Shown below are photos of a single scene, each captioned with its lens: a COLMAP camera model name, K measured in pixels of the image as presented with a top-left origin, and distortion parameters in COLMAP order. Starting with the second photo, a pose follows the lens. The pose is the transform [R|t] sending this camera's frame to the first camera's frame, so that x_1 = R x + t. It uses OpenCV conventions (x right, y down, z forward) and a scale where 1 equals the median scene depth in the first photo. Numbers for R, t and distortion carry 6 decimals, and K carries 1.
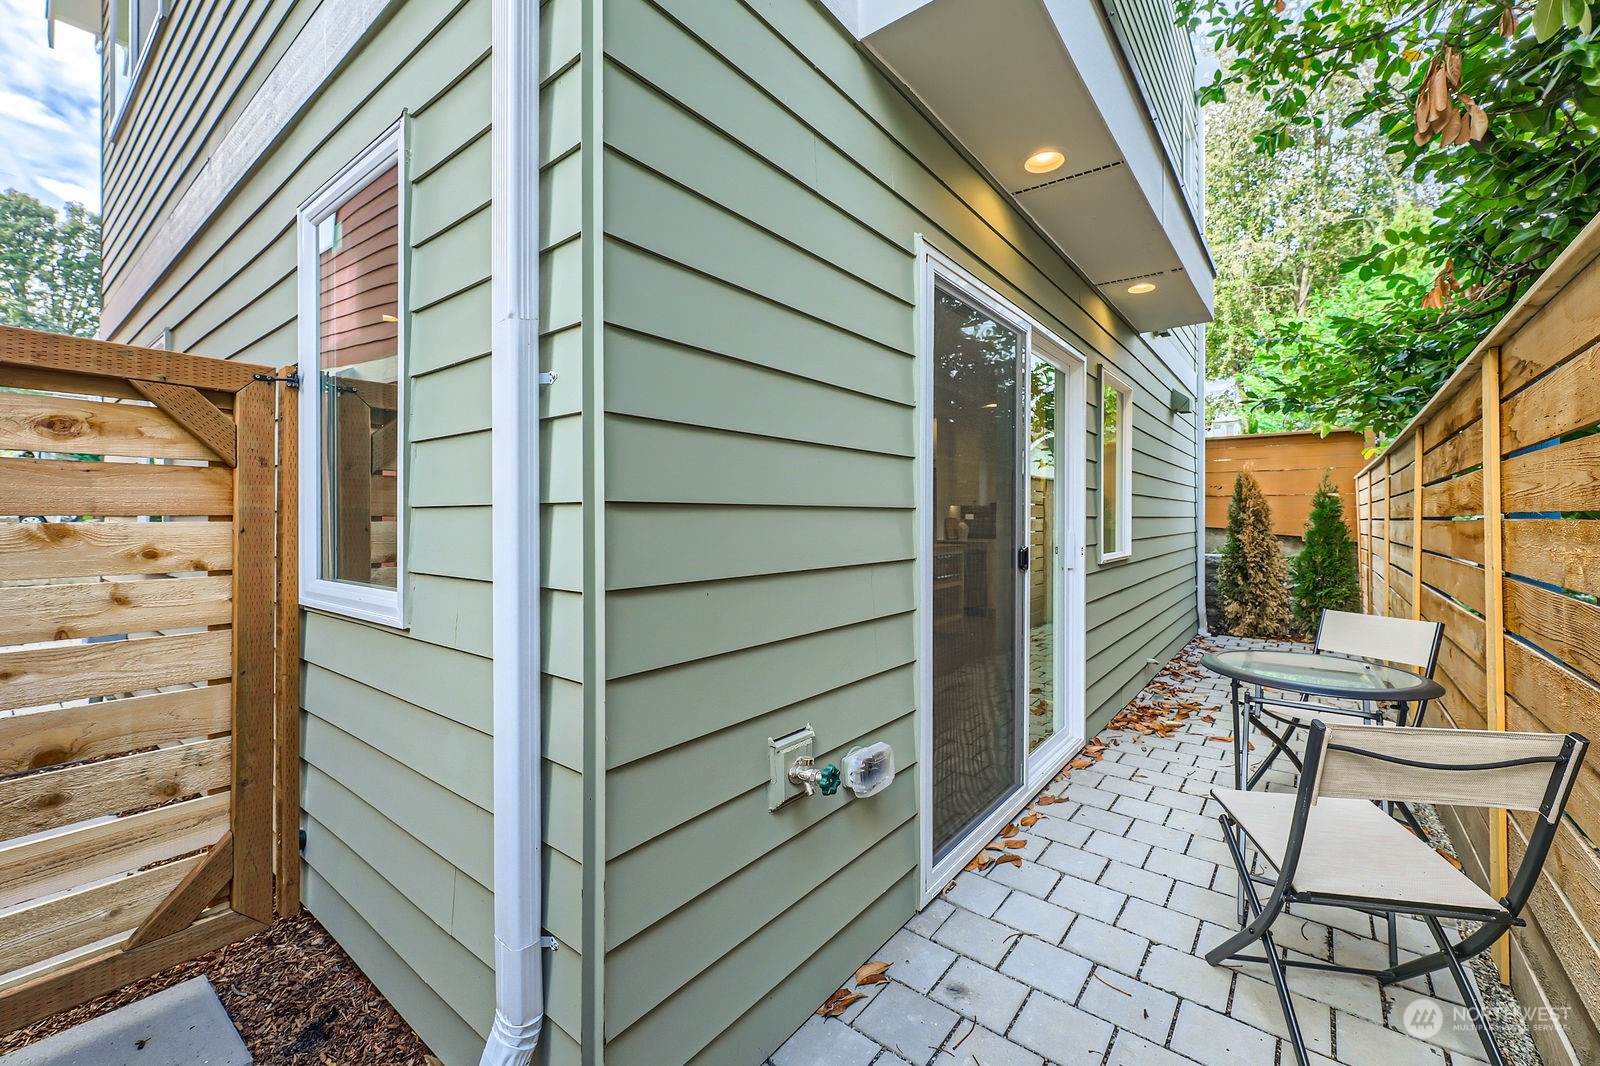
lens RADIAL K [[650.1, 0, 798.5], [0, 650.1, 535.1], [0, 0, 1]] dist [0.013347, -0.000022]
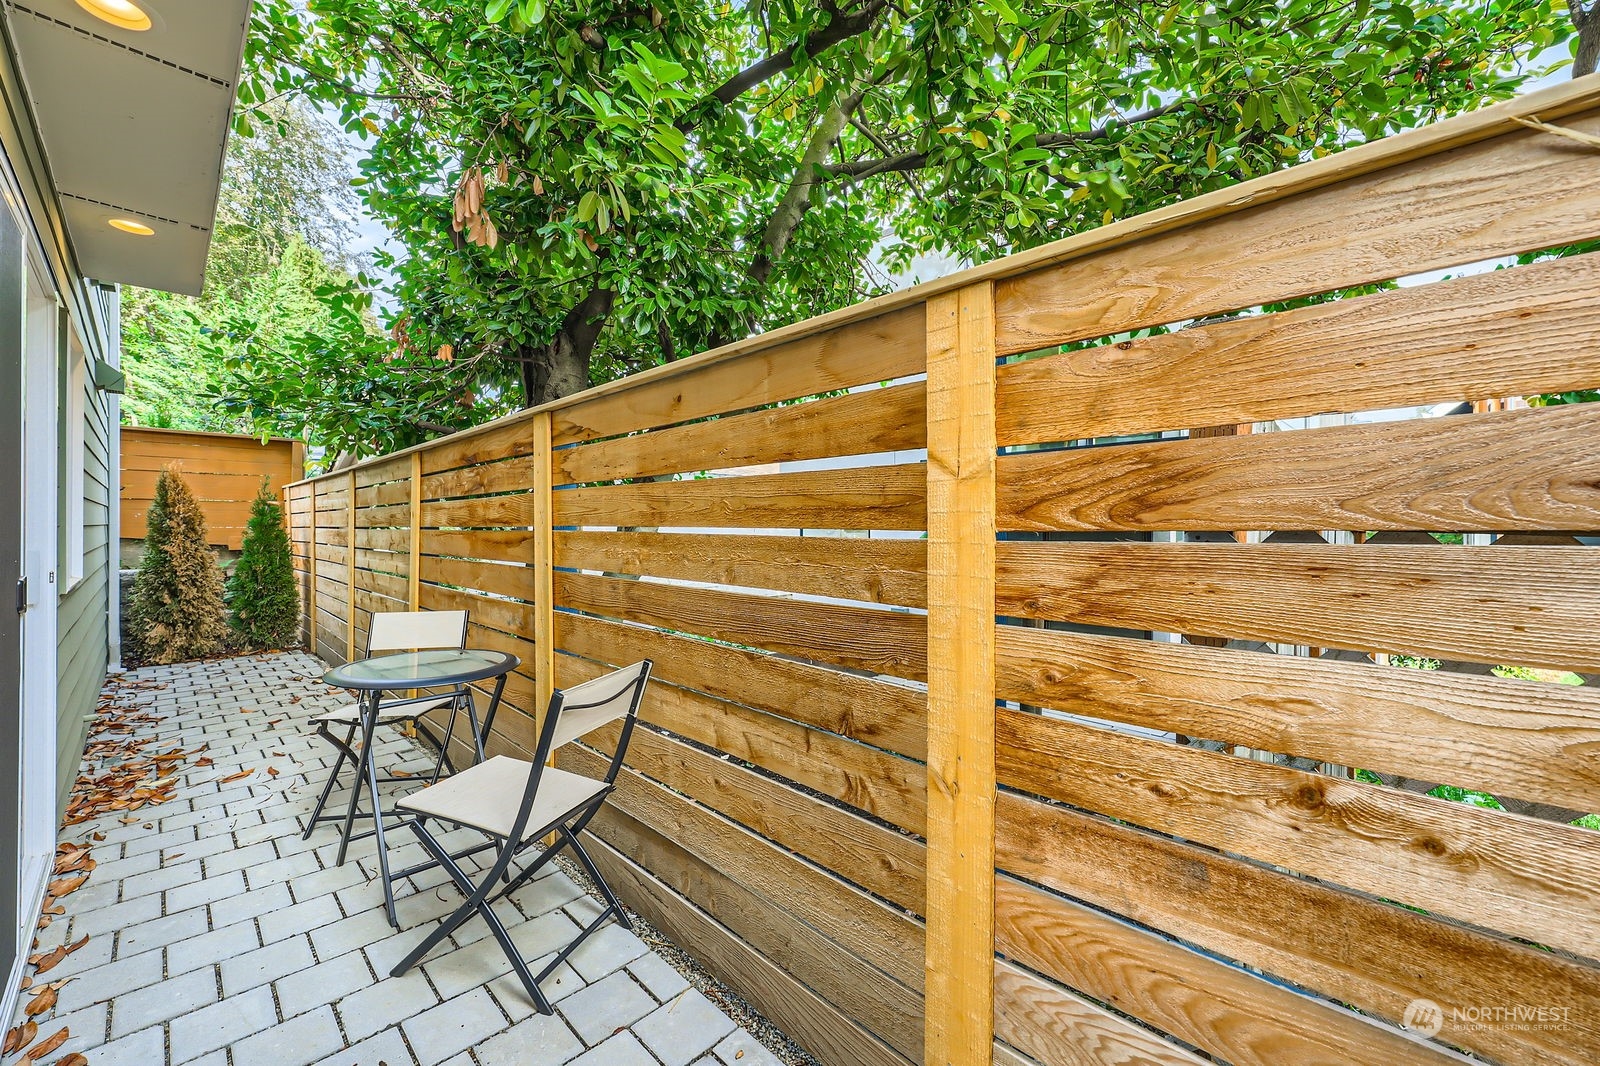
lens RADIAL K [[655.4, 0, 797.3], [0, 655.4, 547.0], [0, 0, 1]] dist [0.000502, -0.000136]
pose [[0.120450, -0.032710, 0.992180, -0.100882], [0.023848, 0.999264, 0.030048, -0.006081], [-0.992433, 0.020042, 0.121141, 0.098547]]
